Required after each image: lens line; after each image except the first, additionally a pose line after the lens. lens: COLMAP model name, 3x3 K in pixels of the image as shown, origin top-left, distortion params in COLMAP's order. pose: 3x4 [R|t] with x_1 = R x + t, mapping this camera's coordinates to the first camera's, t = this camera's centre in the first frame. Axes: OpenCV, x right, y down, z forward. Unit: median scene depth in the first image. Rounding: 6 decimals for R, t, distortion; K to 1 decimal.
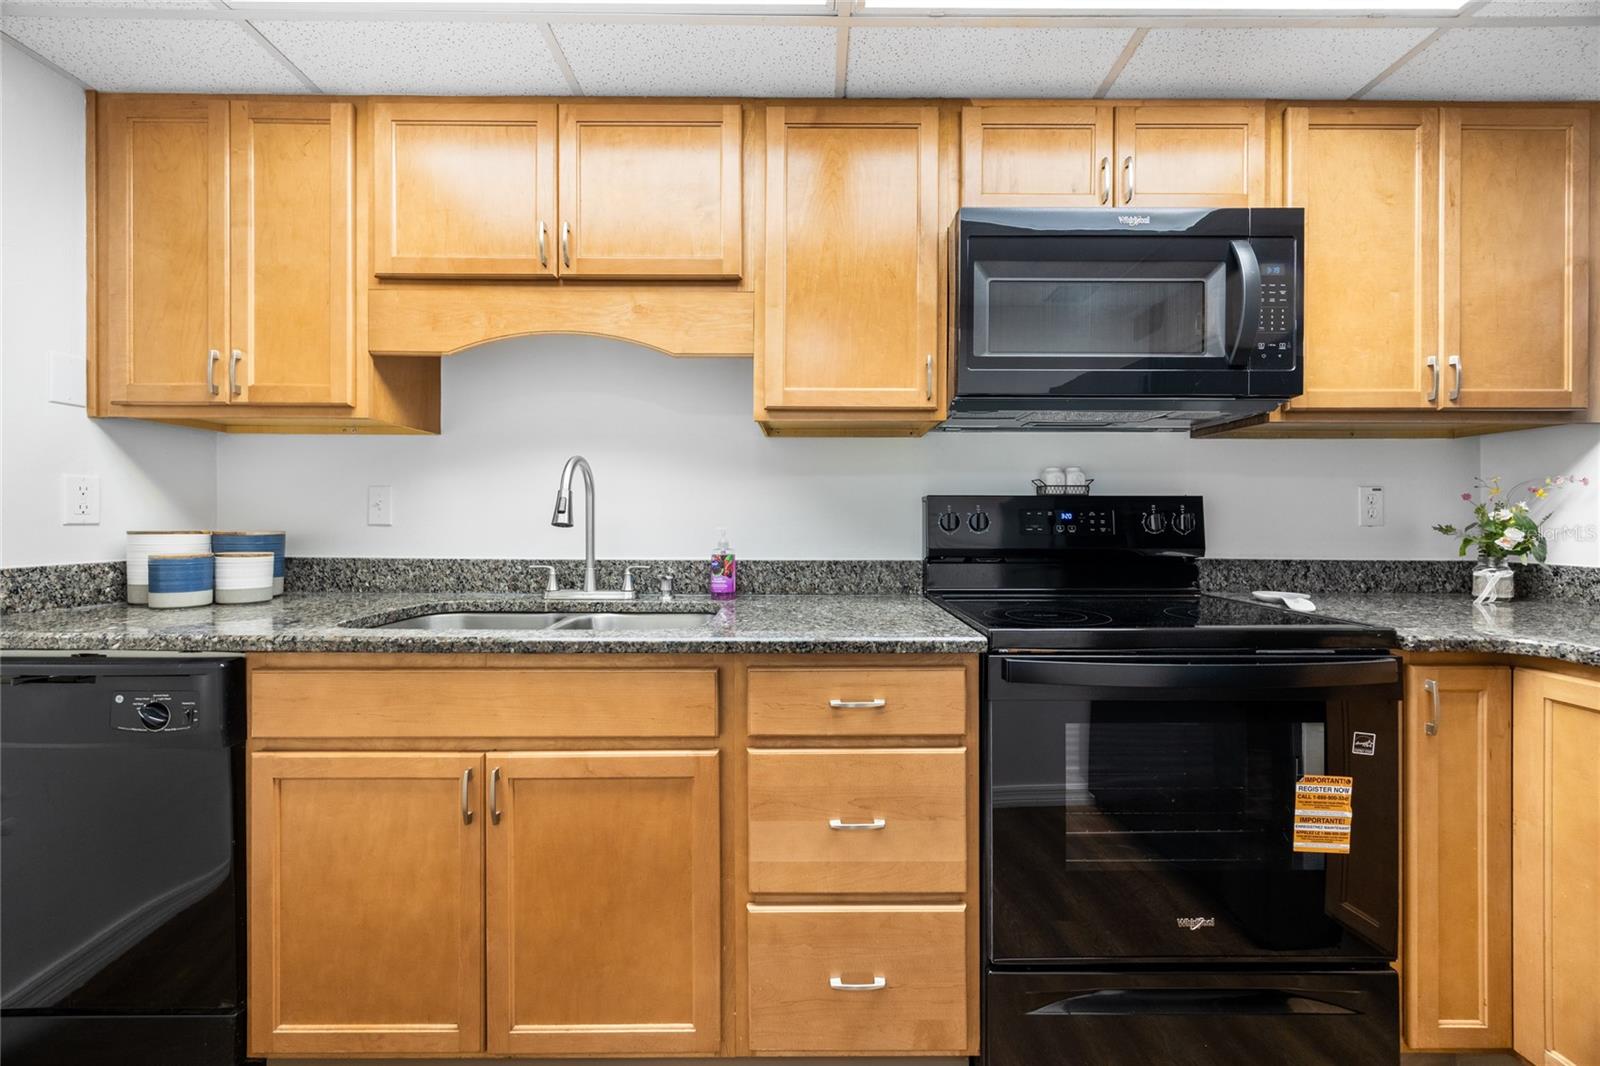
lens RADIAL K [[612.3, 0, 805.4], [0, 612.3, 521.2], [0, 0, 1]] dist [-0.003148, 0.000409]
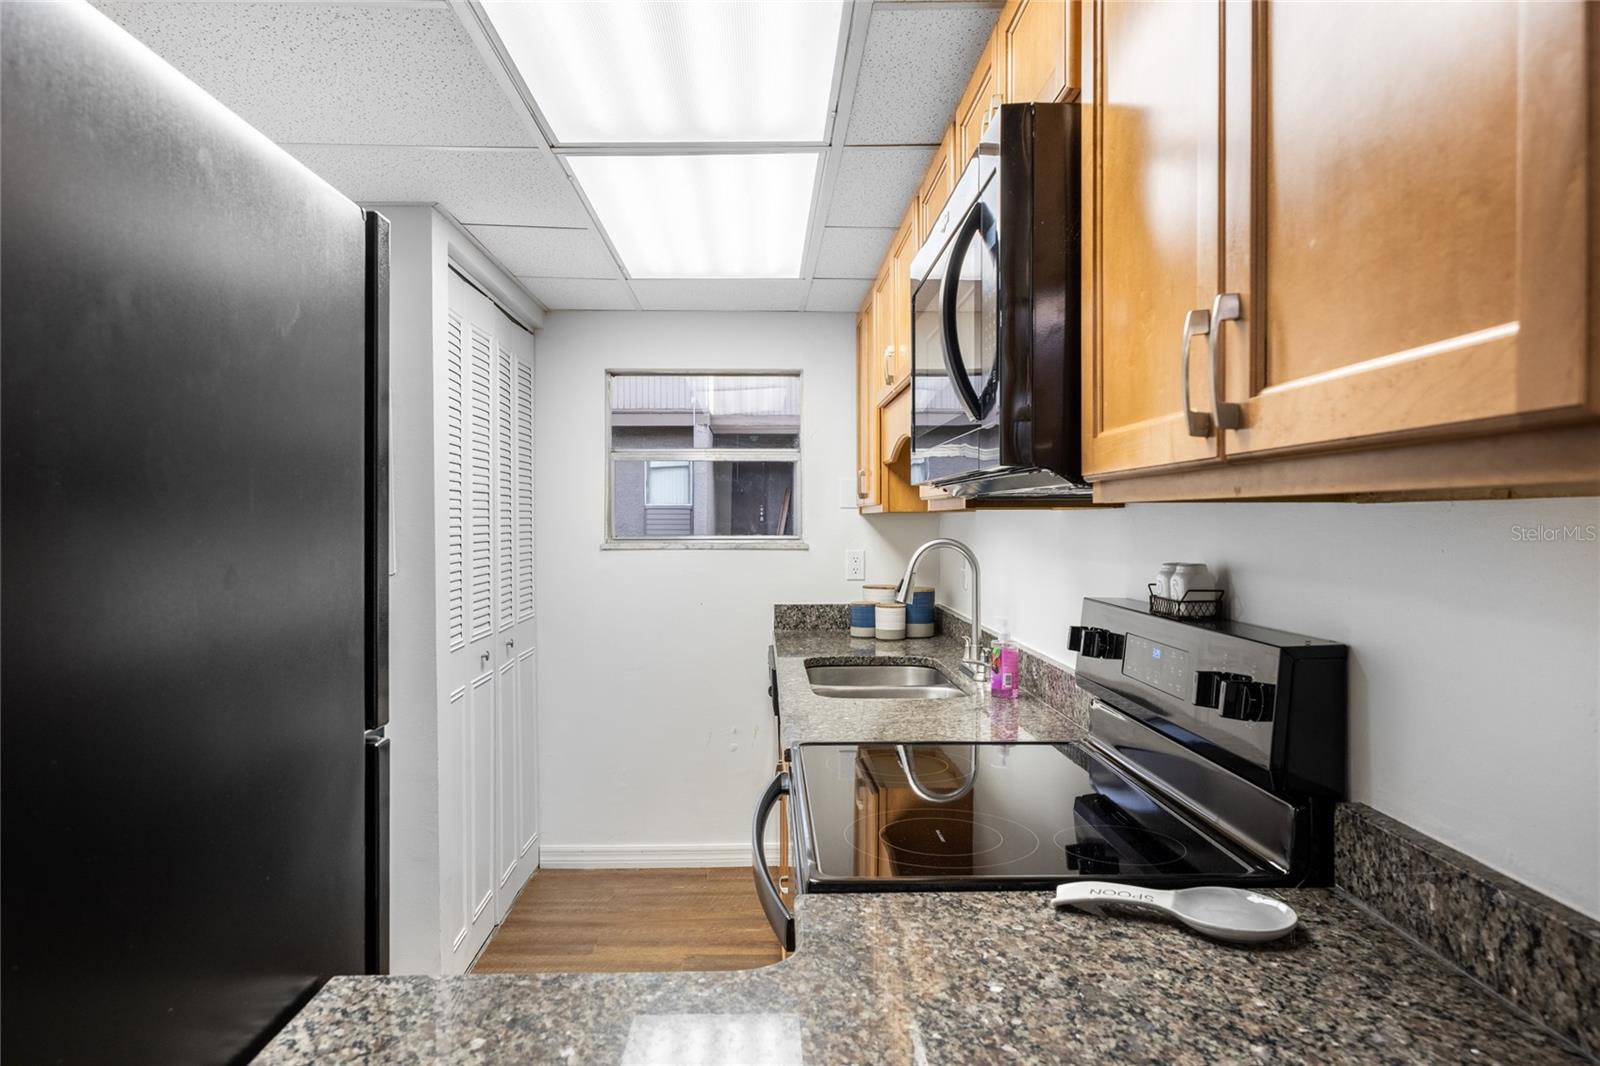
lens RADIAL K [[1037.4, 0, 792.3], [0, 1037.4, 533.5], [0, 0, 1]] dist [-0.003490, -0.000665]
pose [[0.020505, 0.010157, -0.999738, 1.373913], [-0.001694, 0.999947, 0.010125, -0.126531], [0.999788, 0.001486, 0.020521, 0.659967]]
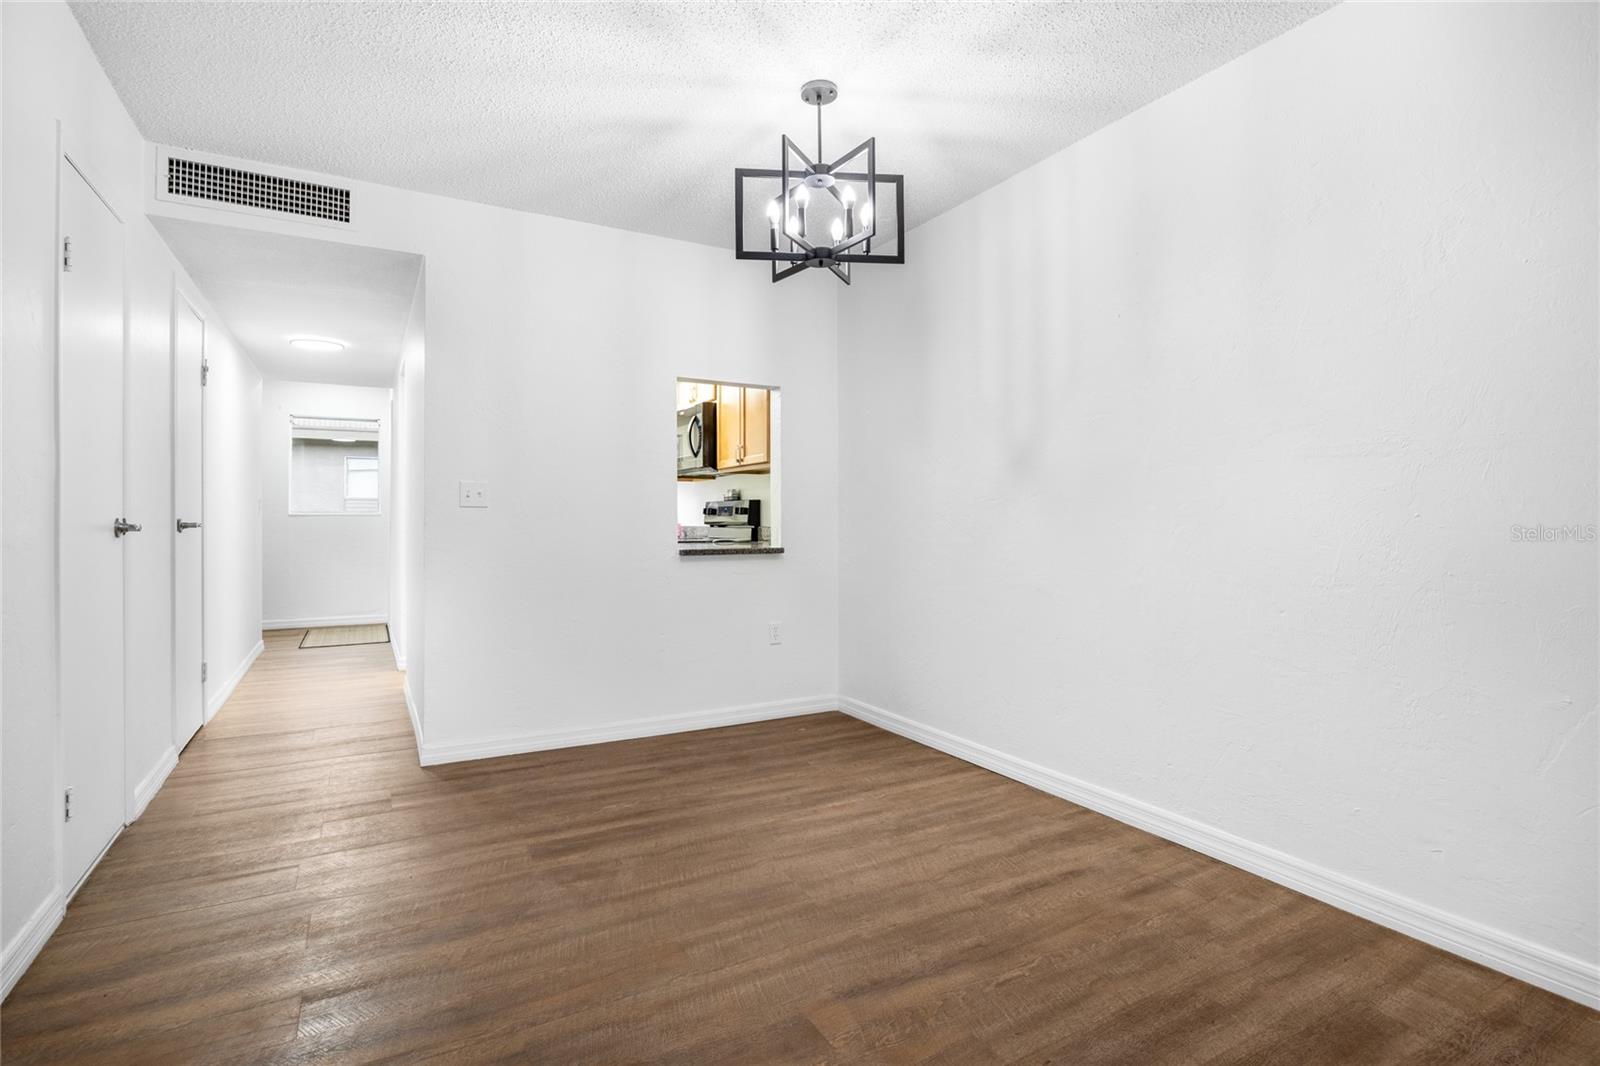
lens RADIAL K [[782.3, 0, 801.6], [0, 782.3, 522.4], [0, 0, 1]] dist [-0.001925, -0.000039]
pose [[0.484538, -0.000014, -0.874770, 3.438279], [-0.000669, 1.000000, -0.000387, 0.043840], [0.874770, 0.000773, 0.484537, -0.288953]]
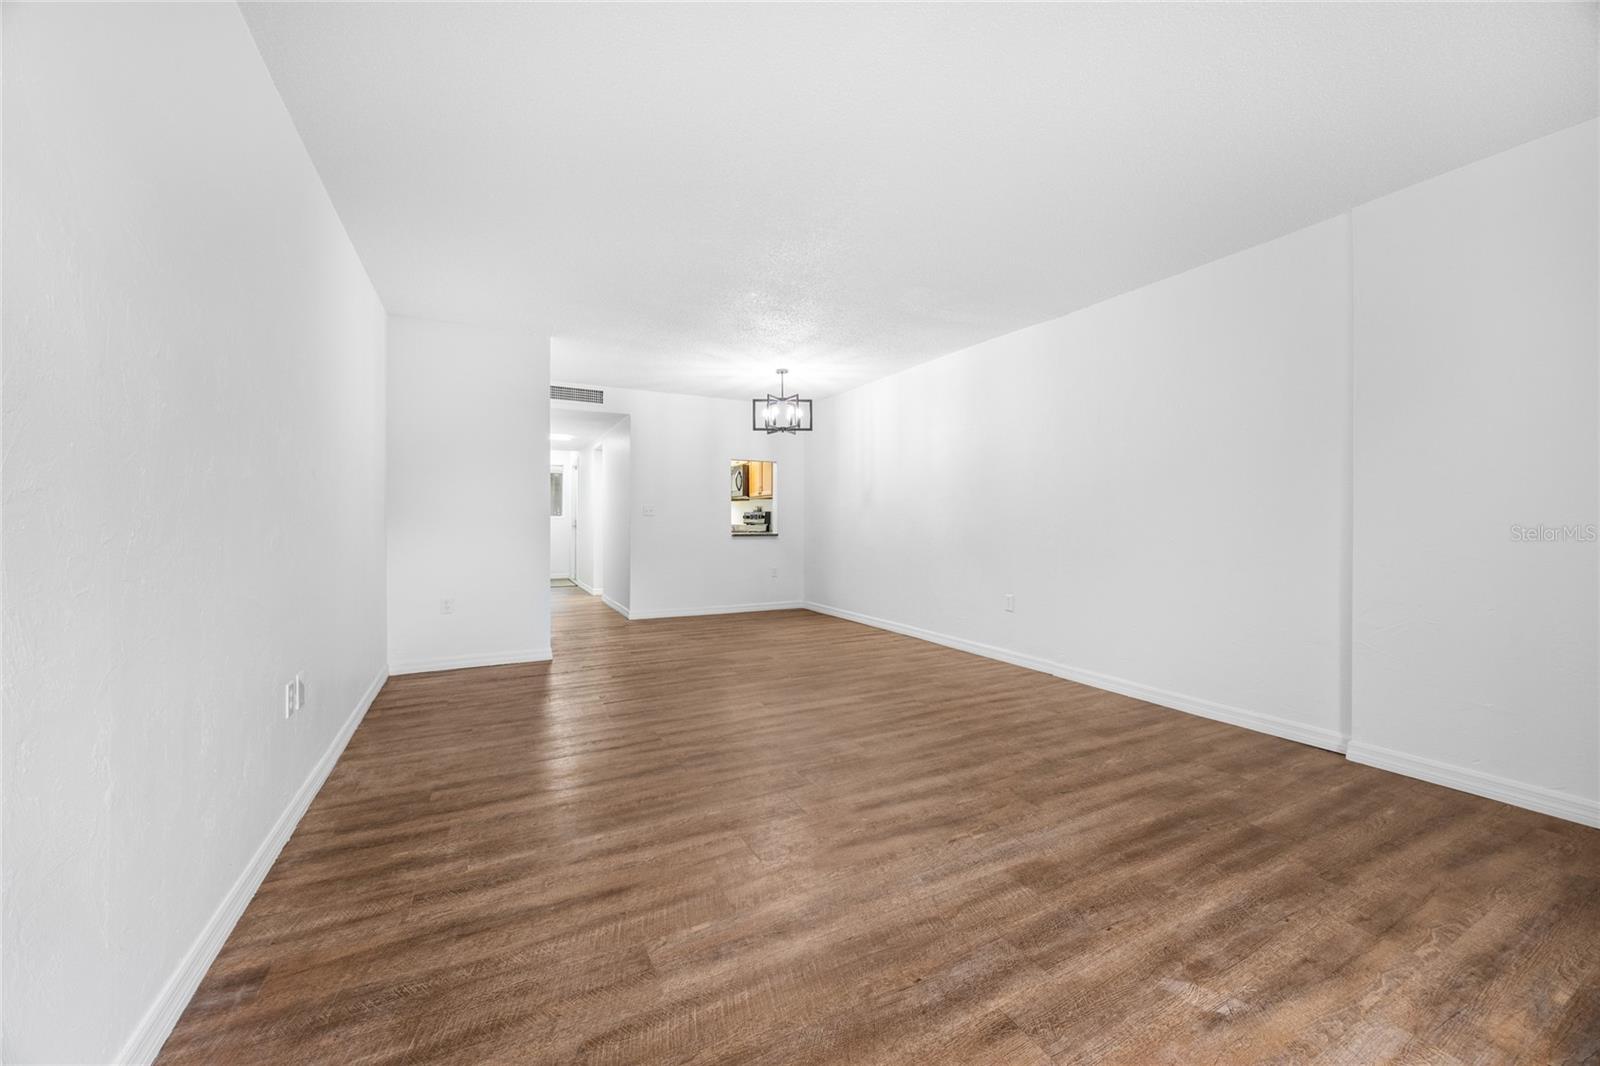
lens RADIAL K [[612.3, 0, 808.4], [0, 612.3, 529.7], [0, 0, 1]] dist [-0.003148, 0.000409]
pose [[0.464105, 0.008722, -0.885737, 5.246978], [-0.001090, 0.999956, 0.009276, 0.056282], [0.885779, -0.003339, 0.464094, -0.988679]]
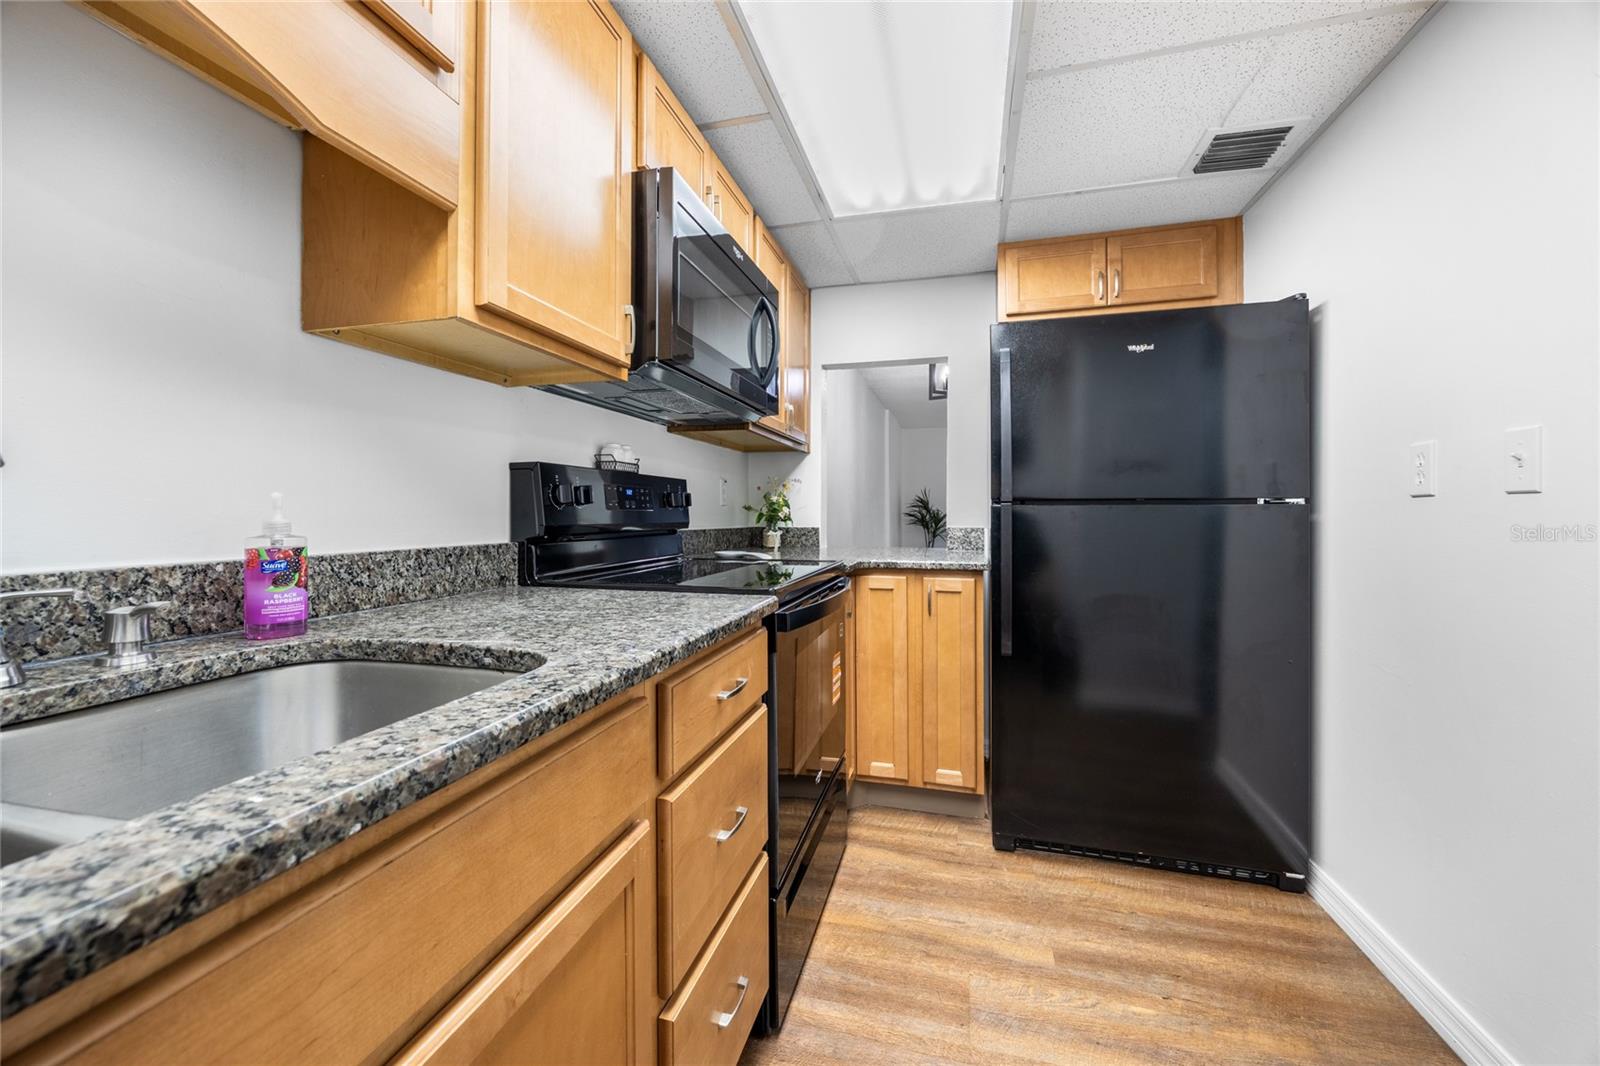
lens RADIAL K [[612.3, 0, 800.6], [0, 612.3, 519.5], [0, 0, 1]] dist [-0.003148, 0.000409]
pose [[0.263657, -0.010708, 0.964557, -0.501278], [0.005153, 0.999940, 0.009693, 0.029949], [-0.964603, 0.002415, 0.263696, 0.457591]]
